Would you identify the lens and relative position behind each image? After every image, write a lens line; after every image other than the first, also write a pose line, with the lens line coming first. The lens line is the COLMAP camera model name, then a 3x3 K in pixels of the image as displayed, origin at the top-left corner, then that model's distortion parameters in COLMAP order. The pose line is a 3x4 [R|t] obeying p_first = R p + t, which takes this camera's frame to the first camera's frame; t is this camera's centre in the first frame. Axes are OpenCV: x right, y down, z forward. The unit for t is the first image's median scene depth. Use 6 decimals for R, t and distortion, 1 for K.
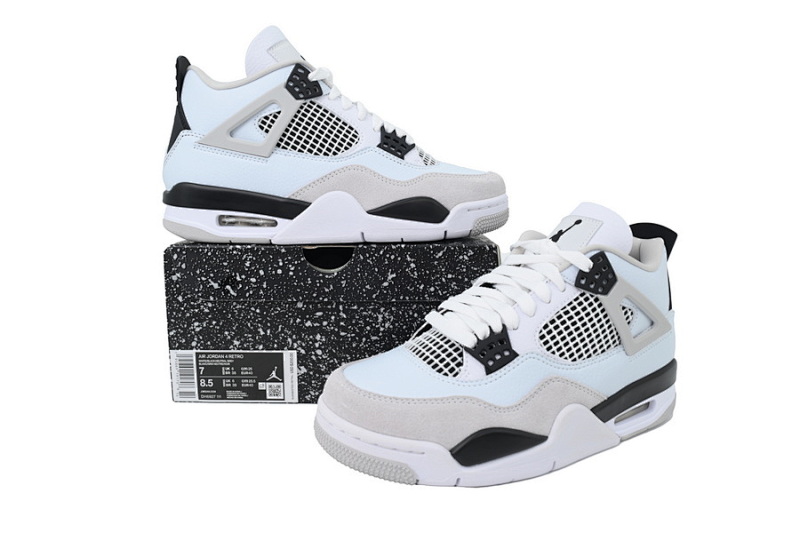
lens RADIAL K [[588.3, 0, 399.4], [0, 588.3, 262.8], [0, 0, 1]] dist [0.002093, 0.003840]
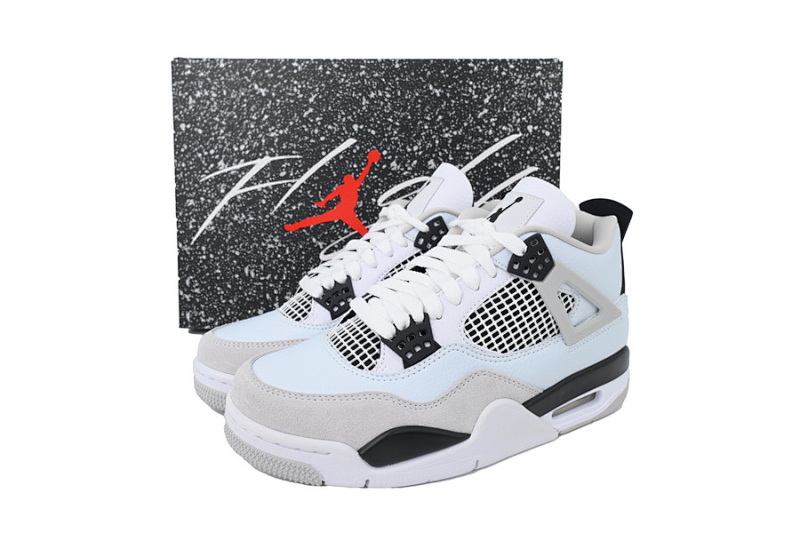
lens RADIAL K [[588.3, 0, 400.9], [0, 588.3, 266.8], [0, 0, 1]] dist [0.002093, 0.003840]
pose [[0.999747, 0.003119, -0.022277, 0.156075], [-0.001512, 0.997421, 0.071763, -0.033551], [0.022443, -0.071712, 0.997173, 0.086179]]
